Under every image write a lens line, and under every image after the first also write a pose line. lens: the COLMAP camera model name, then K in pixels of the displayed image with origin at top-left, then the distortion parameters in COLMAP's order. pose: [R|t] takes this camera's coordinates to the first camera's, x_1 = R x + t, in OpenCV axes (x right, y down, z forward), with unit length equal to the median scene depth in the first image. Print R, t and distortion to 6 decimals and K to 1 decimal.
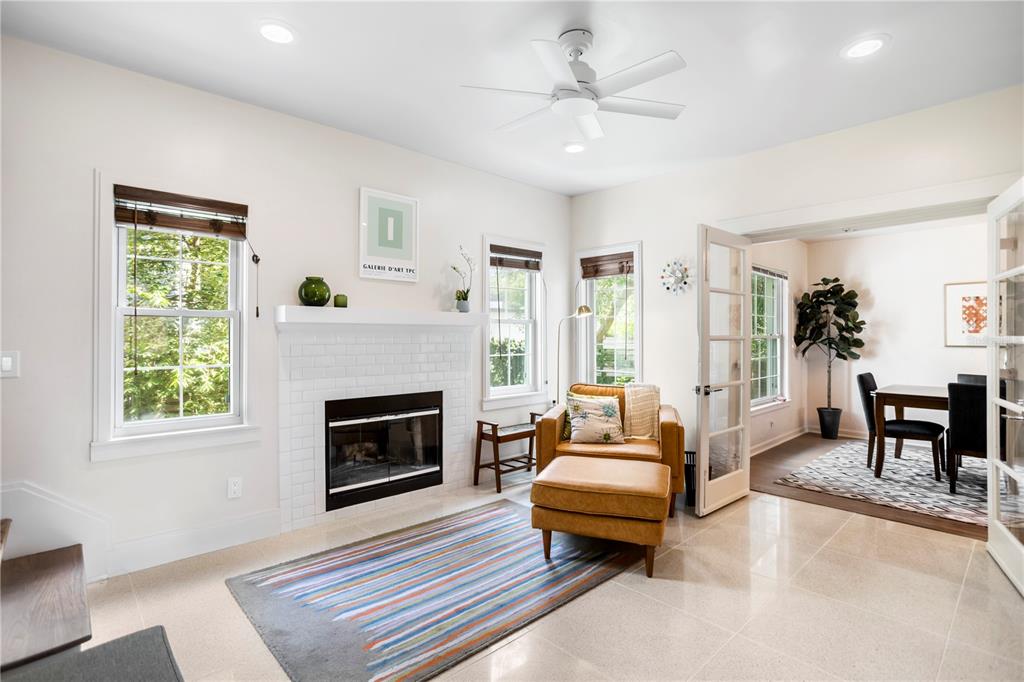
lens RADIAL K [[500.1, 0, 513.8], [0, 500.1, 327.0], [0, 0, 1]] dist [-0.025579, 0.017302]
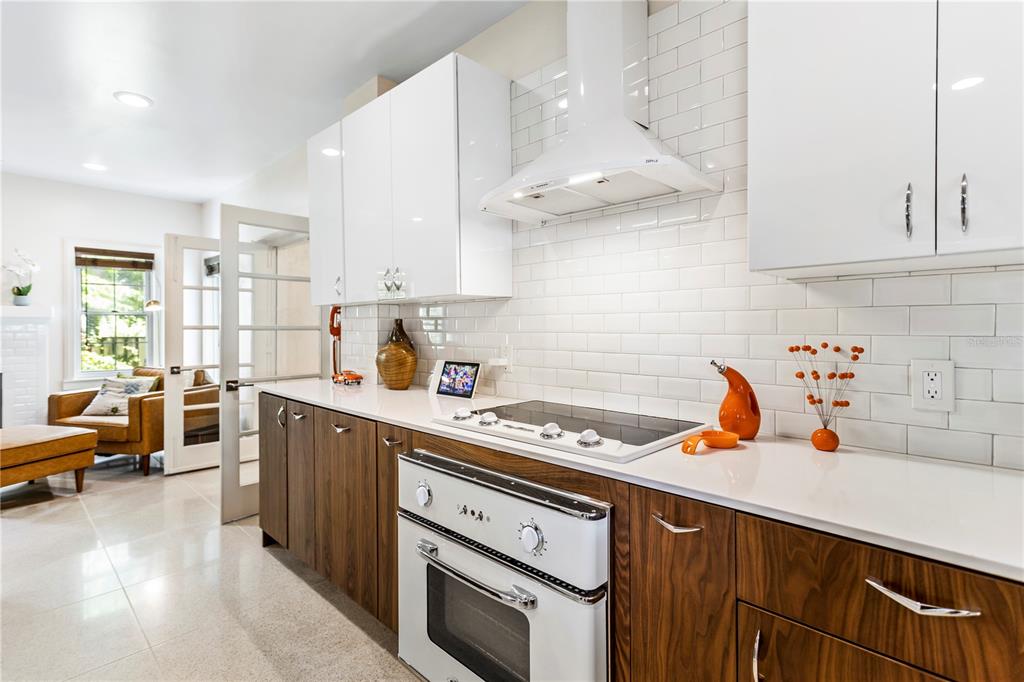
lens RADIAL K [[500.1, 0, 508.0], [0, 500.1, 328.1], [0, 0, 1]] dist [-0.025579, 0.017302]
pose [[0.999009, -0.002615, 0.044432, 1.101268], [0.001858, 0.999852, 0.017079, 0.005509], [-0.044470, -0.016980, 0.998866, -0.232235]]
